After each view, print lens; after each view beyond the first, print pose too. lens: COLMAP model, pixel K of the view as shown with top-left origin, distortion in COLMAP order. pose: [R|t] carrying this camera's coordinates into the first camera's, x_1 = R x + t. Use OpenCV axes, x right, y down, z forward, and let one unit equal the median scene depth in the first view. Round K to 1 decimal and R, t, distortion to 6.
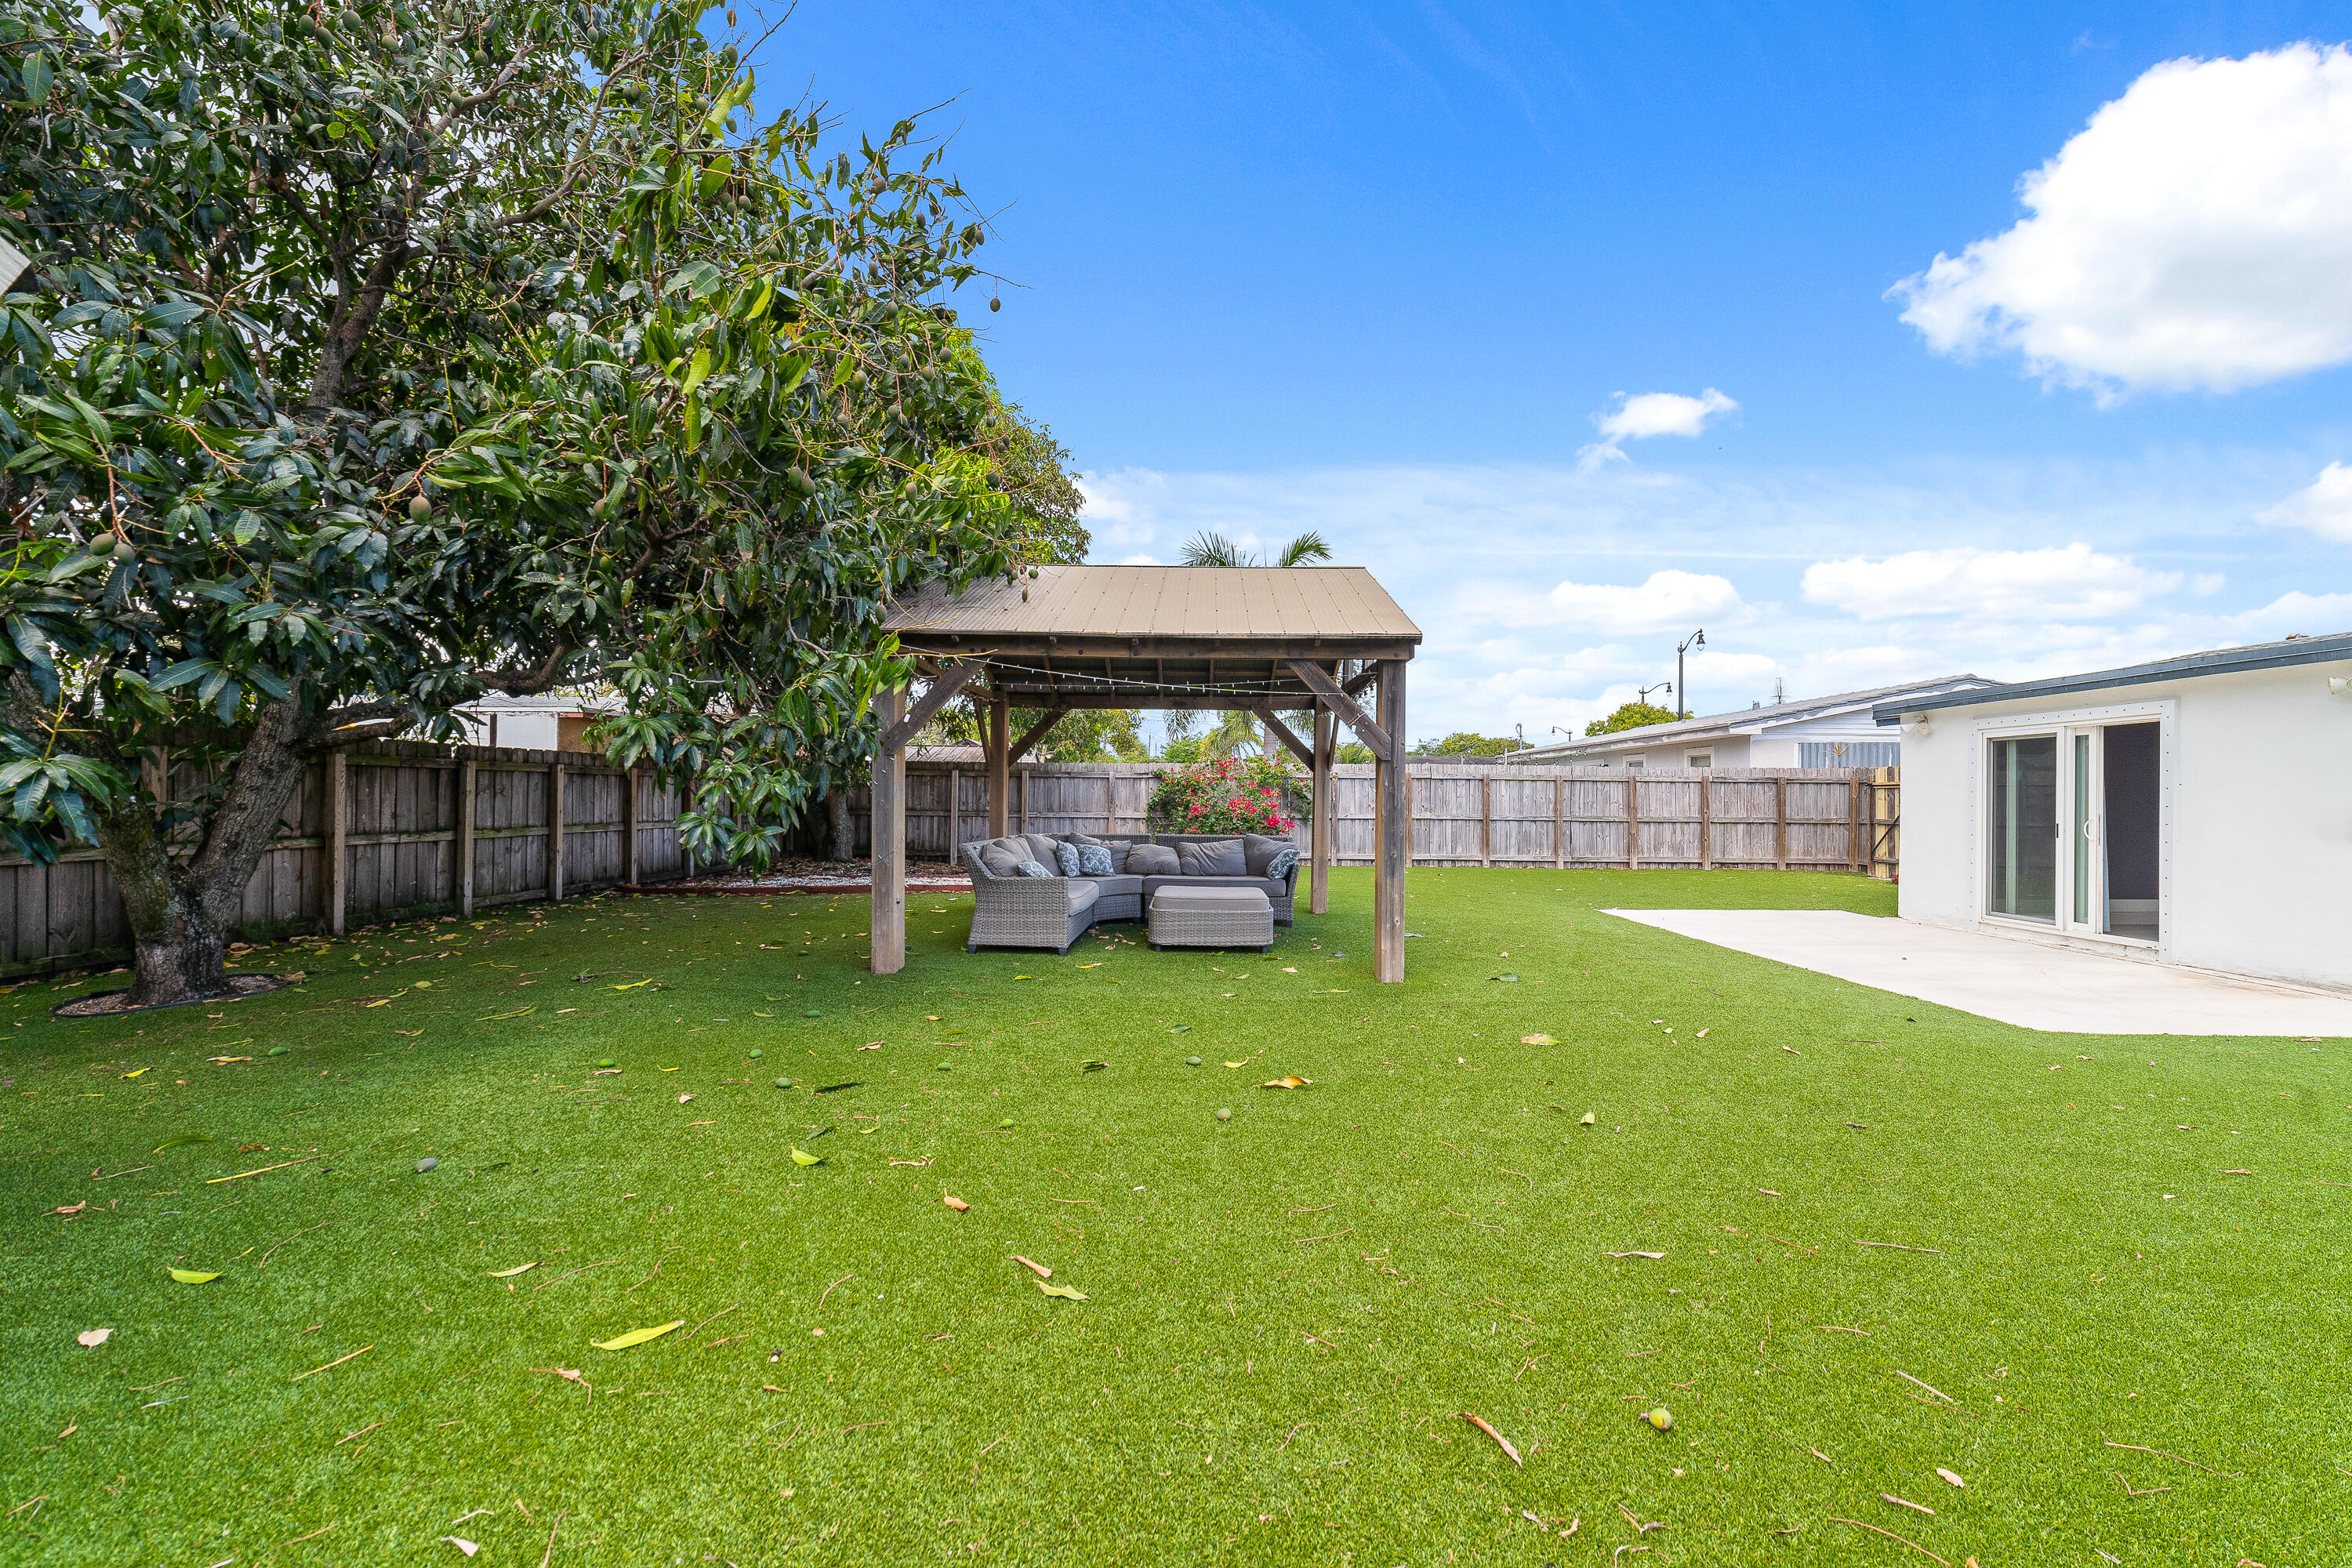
lens RADIAL K [[913.7, 0, 1175.6], [0, 913.7, 791.4], [0, 0, 1]] dist [-0.022207, 0.009689]
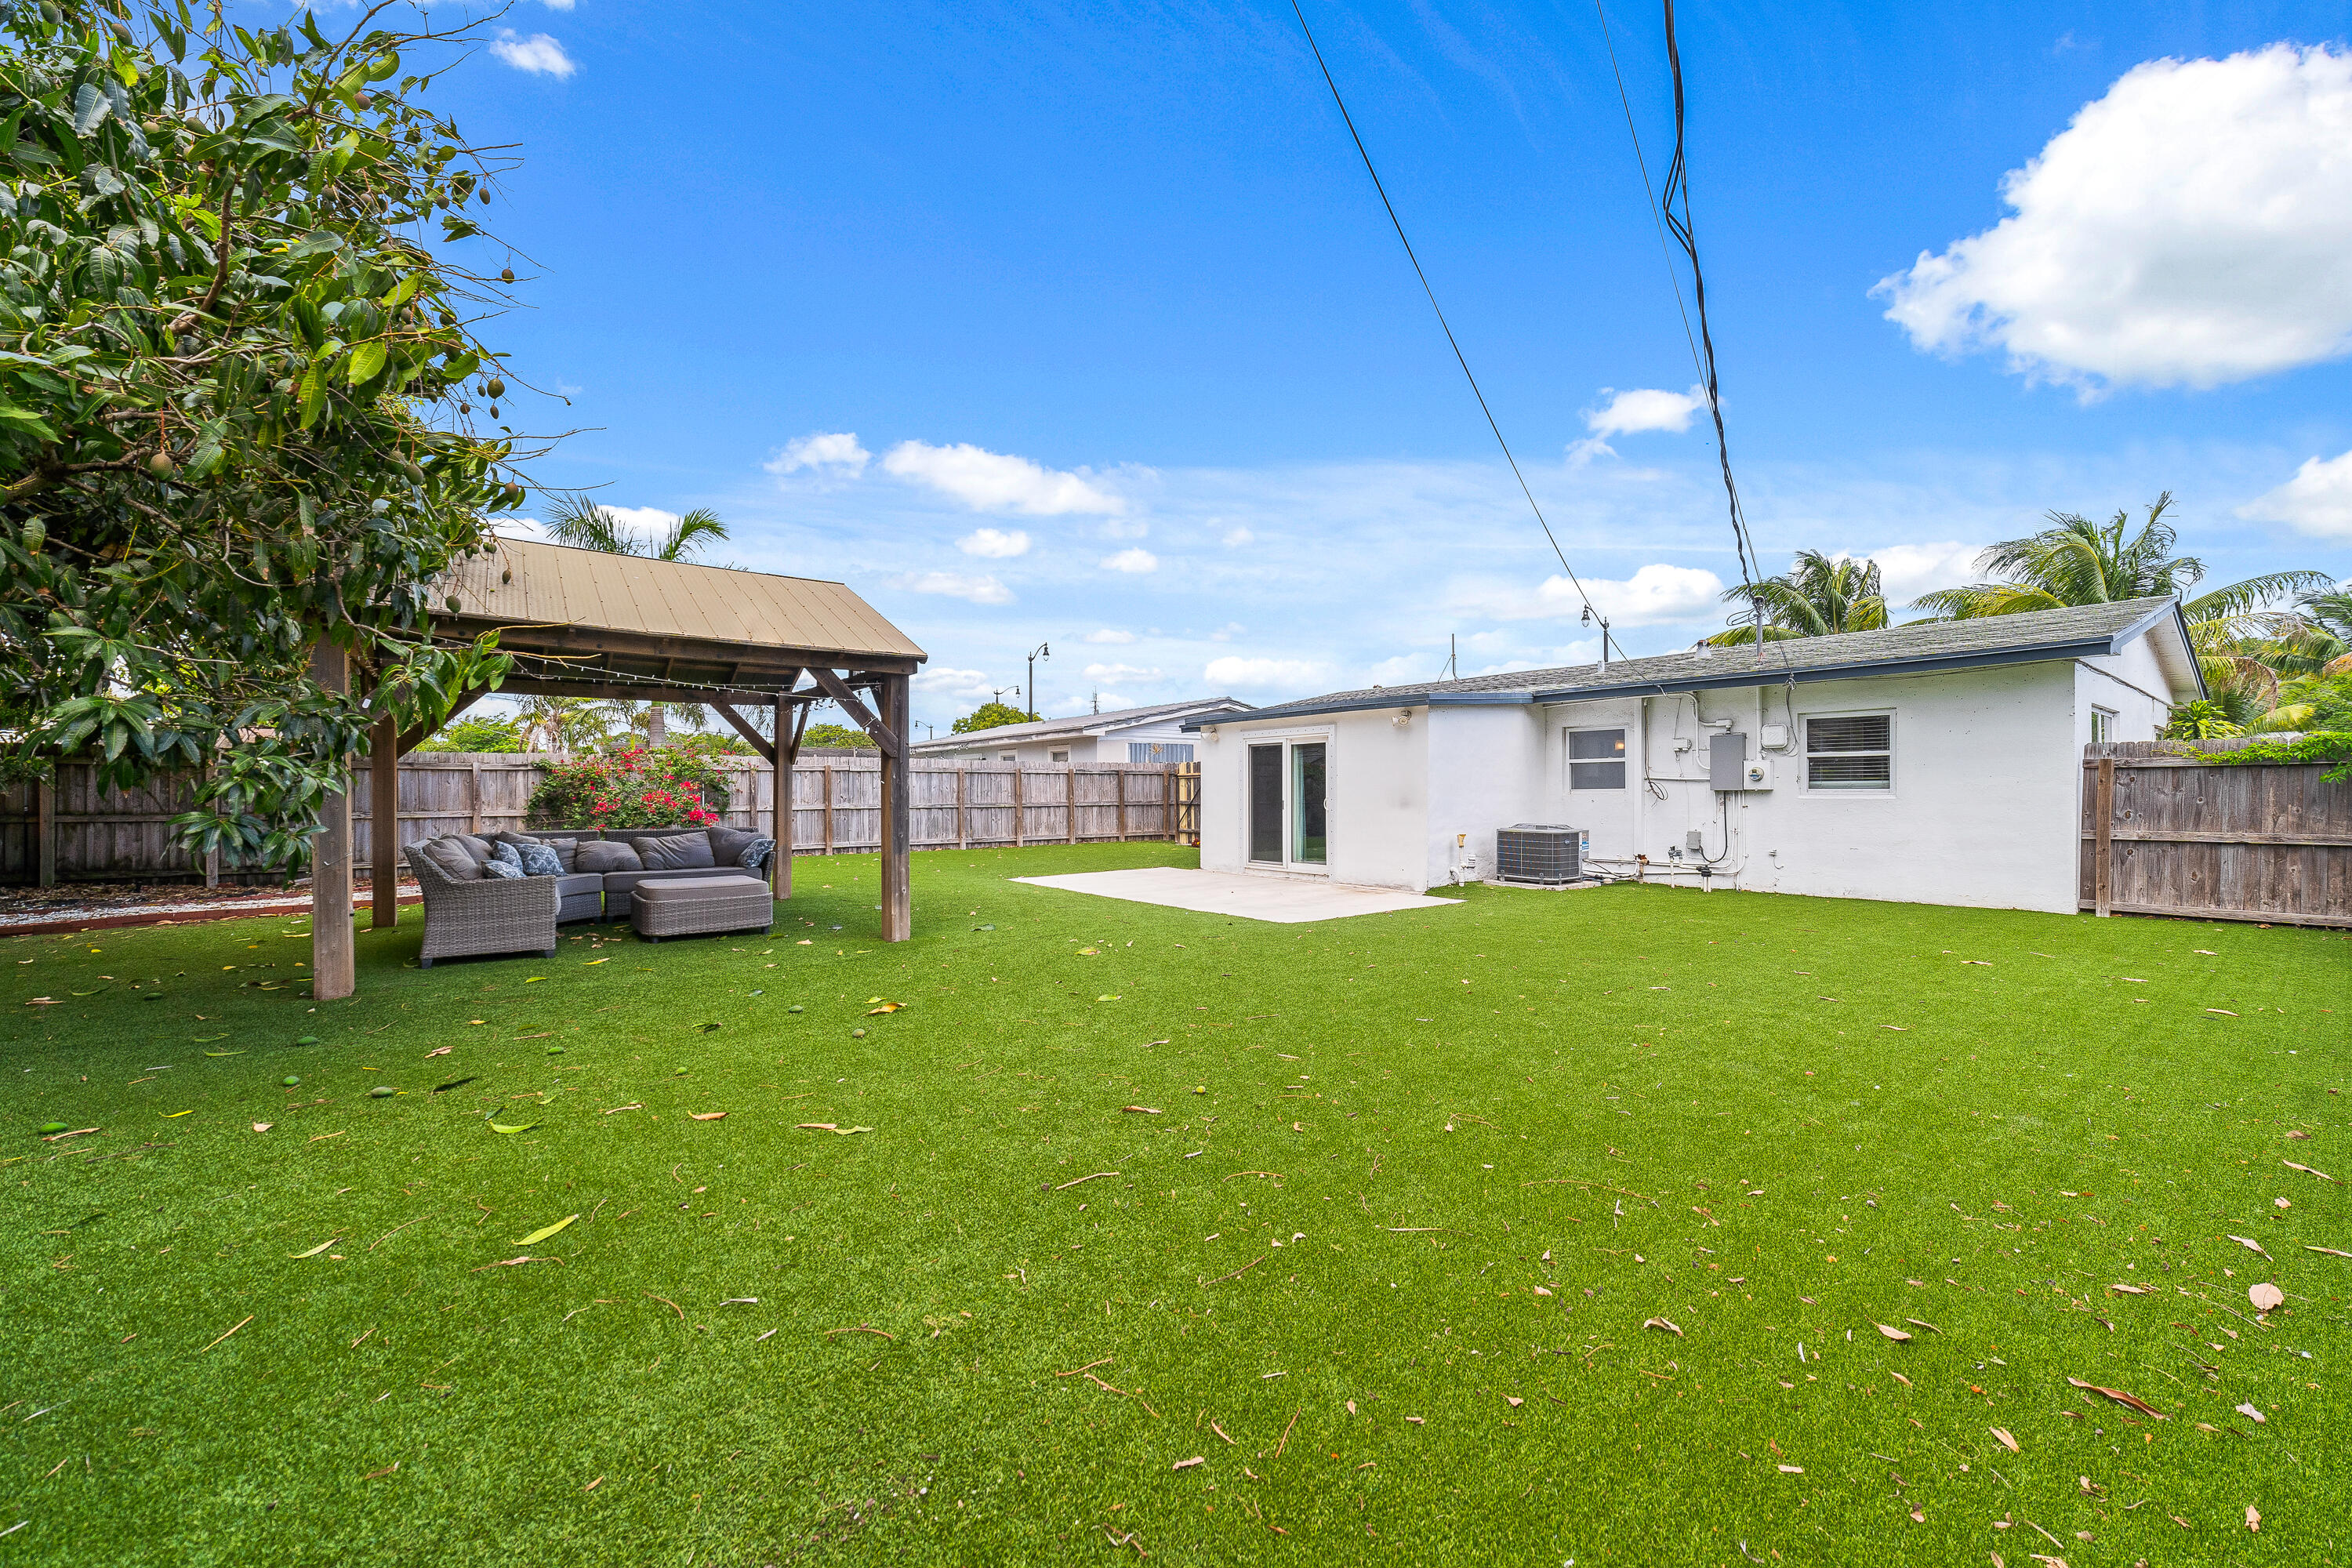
lens RADIAL K [[913.7, 0, 1175.6], [0, 913.7, 791.4], [0, 0, 1]] dist [-0.022207, 0.009689]
pose [[0.778598, -0.013435, 0.627380, -0.092256], [0.007582, 0.999899, 0.012003, -0.000186], [-0.627478, -0.004589, 0.778621, -0.065489]]
